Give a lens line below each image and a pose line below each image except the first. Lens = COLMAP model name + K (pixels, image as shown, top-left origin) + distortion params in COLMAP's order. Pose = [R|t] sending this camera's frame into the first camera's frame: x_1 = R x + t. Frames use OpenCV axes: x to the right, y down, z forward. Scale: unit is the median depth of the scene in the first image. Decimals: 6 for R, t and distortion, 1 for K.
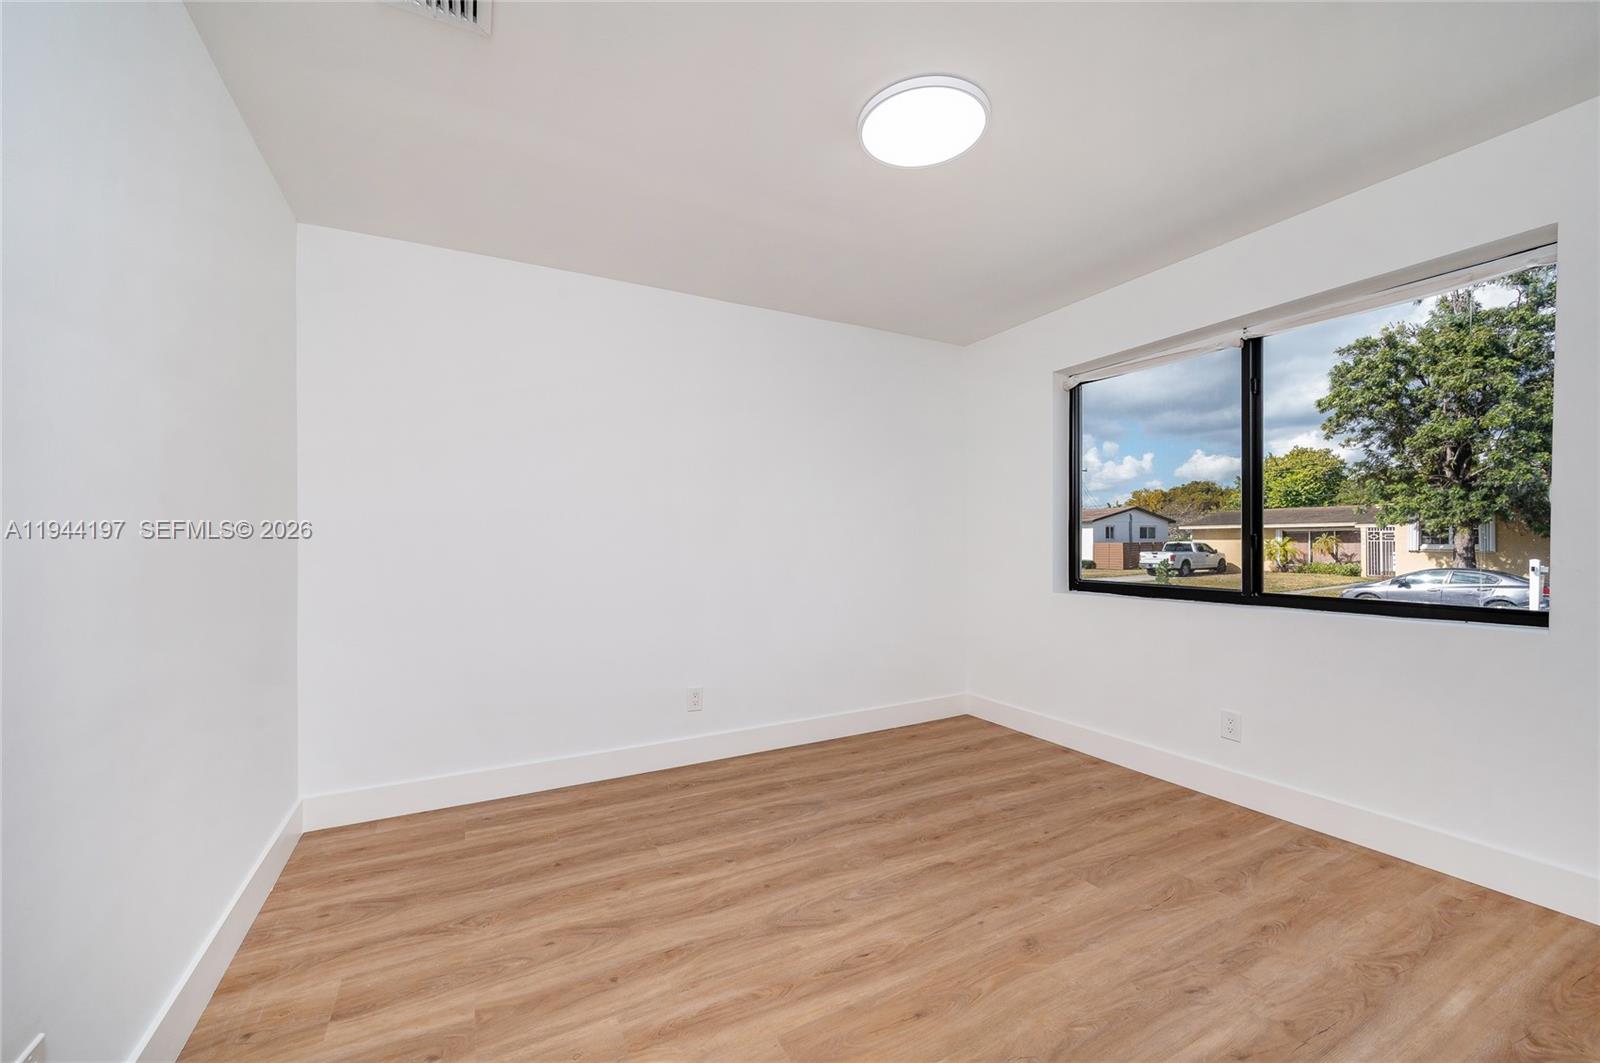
lens RADIAL K [[641.6, 0, 802.7], [0, 641.6, 530.0], [0, 0, 1]] dist [-0.000040, 0.001748]
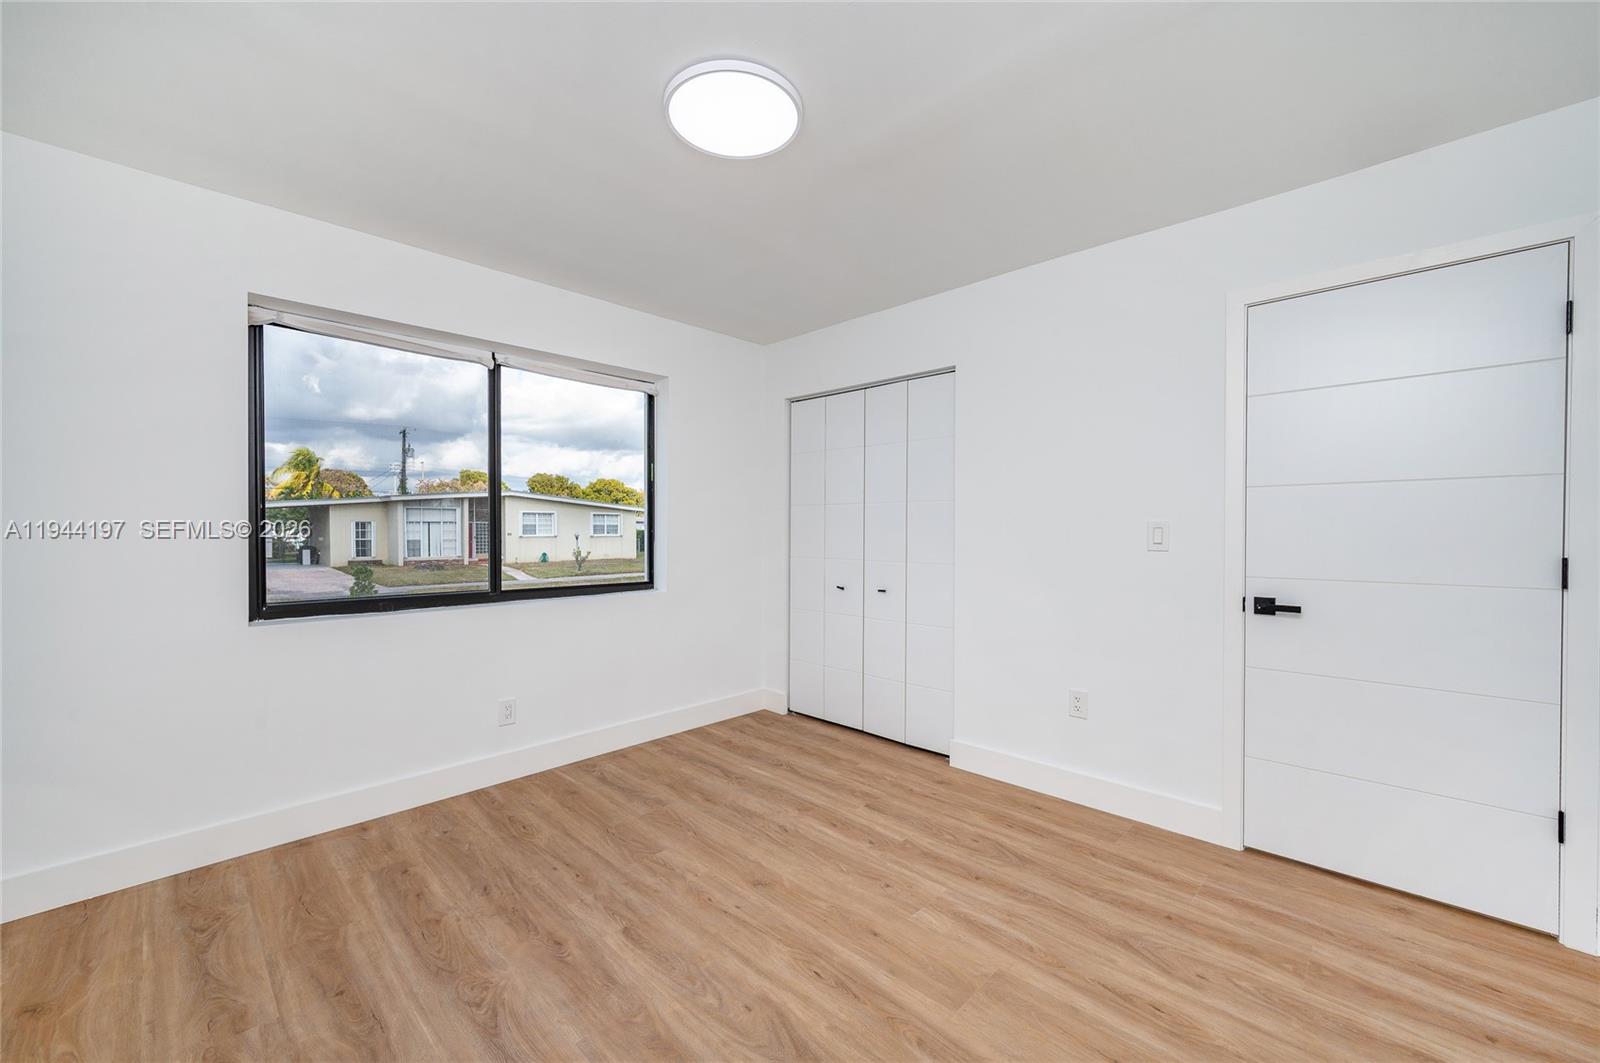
lens RADIAL K [[641.6, 0, 794.5], [0, 641.6, 536.5], [0, 0, 1]] dist [-0.000040, 0.001748]
pose [[-0.309617, -0.005752, 0.950844, -0.606046], [-0.015291, 0.999883, 0.001070, -0.008367], [-0.950738, -0.014209, -0.309669, 0.986945]]
